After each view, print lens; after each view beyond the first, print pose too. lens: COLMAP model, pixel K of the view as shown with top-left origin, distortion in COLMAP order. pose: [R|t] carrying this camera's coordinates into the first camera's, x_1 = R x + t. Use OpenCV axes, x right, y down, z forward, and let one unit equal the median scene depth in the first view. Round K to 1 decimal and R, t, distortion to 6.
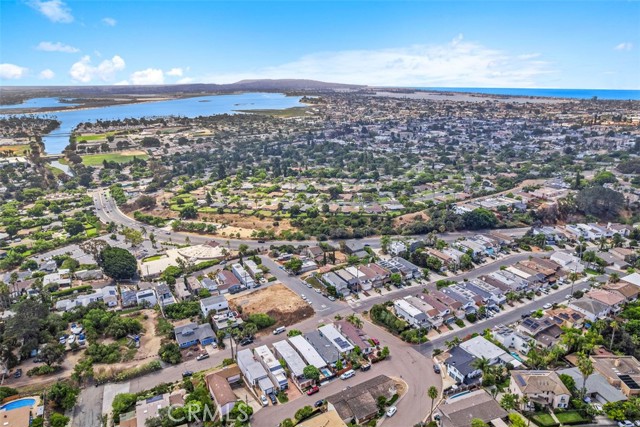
lens RADIAL K [[401.9, 0, 323.8], [0, 401.9, 228.9], [0, 0, 1]] dist [-0.083871, 0.067471]
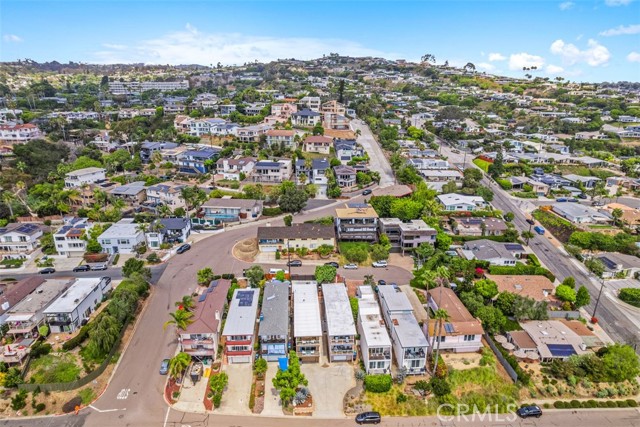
lens RADIAL K [[401.9, 0, 323.8], [0, 401.9, 228.9], [0, 0, 1]] dist [-0.083871, 0.067471]
pose [[-0.903070, -0.149612, 0.402592, -0.172743], [0.145030, 0.776081, 0.613730, -0.081205], [-0.404265, 0.612629, -0.679158, 0.805309]]
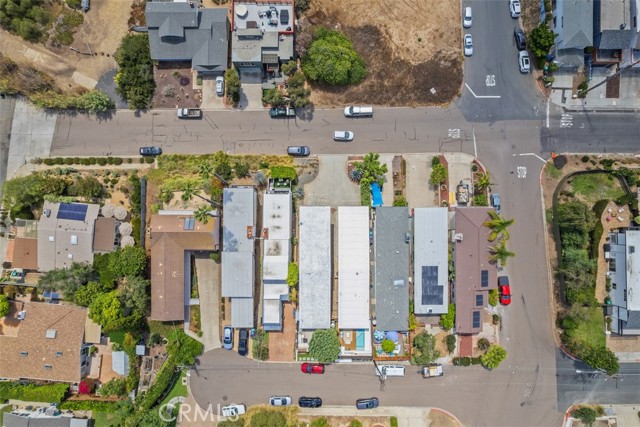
lens RADIAL K [[401.9, 0, 323.8], [0, 401.9, 228.9], [0, 0, 1]] dist [-0.083871, 0.067471]
pose [[0.869902, 0.493217, 0.002853, -0.059240], [-0.180838, 0.313557, 0.932191, -0.082509], [0.458877, -0.811430, 0.361957, 0.522624]]
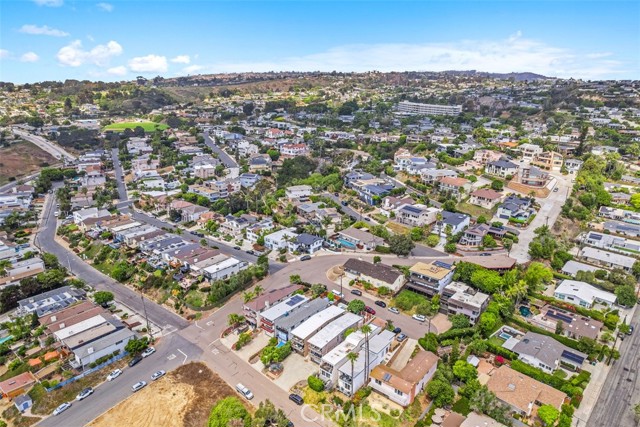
lens RADIAL K [[401.9, 0, 323.8], [0, 401.9, 228.9], [0, 0, 1]] dist [-0.083871, 0.067471]
pose [[-0.375833, -0.318293, 0.870310, -0.440465], [0.299639, 0.846972, 0.439153, -0.138303], [-0.876907, 0.425827, -0.222947, 0.673088]]
